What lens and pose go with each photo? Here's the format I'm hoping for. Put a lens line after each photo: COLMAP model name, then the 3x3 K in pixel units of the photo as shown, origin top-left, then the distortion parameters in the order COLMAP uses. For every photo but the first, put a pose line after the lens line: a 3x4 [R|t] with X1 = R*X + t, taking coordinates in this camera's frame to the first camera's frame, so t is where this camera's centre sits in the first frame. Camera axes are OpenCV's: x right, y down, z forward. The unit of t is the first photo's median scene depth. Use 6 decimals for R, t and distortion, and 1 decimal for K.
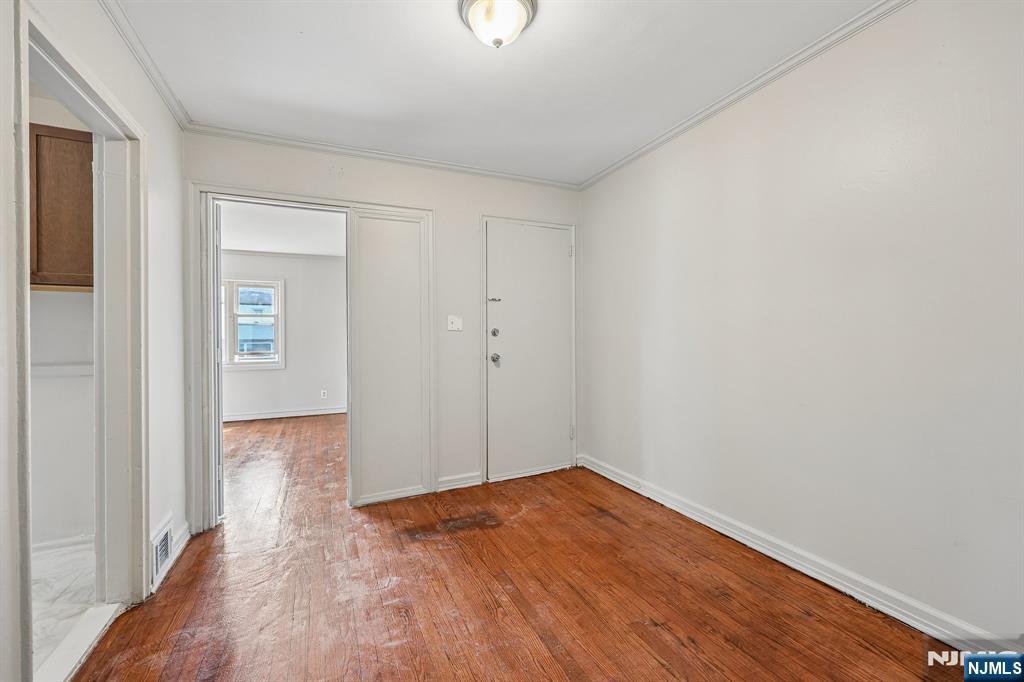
lens RADIAL K [[412.2, 0, 509.9], [0, 412.2, 340.5], [0, 0, 1]] dist [0.001795, 0.000082]
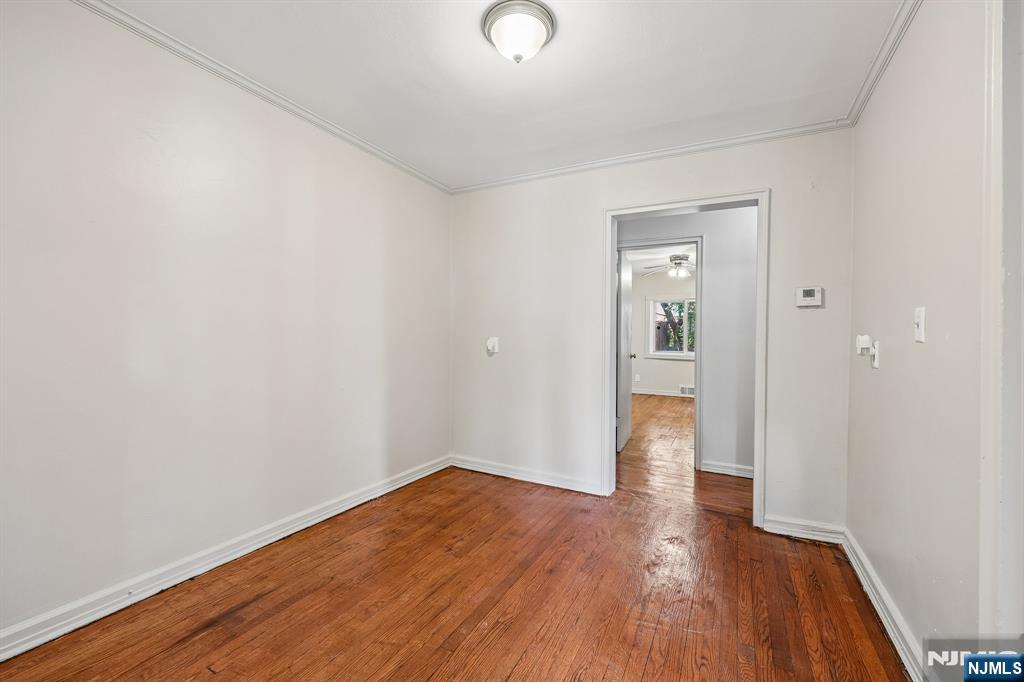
lens RADIAL K [[412.2, 0, 509.9], [0, 412.2, 340.5], [0, 0, 1]] dist [0.001795, 0.000082]
pose [[-0.599176, -0.002275, 0.800614, -0.736510], [-0.000674, 0.999997, 0.002337, -0.008718], [-0.800617, 0.000861, -0.599175, 1.419103]]
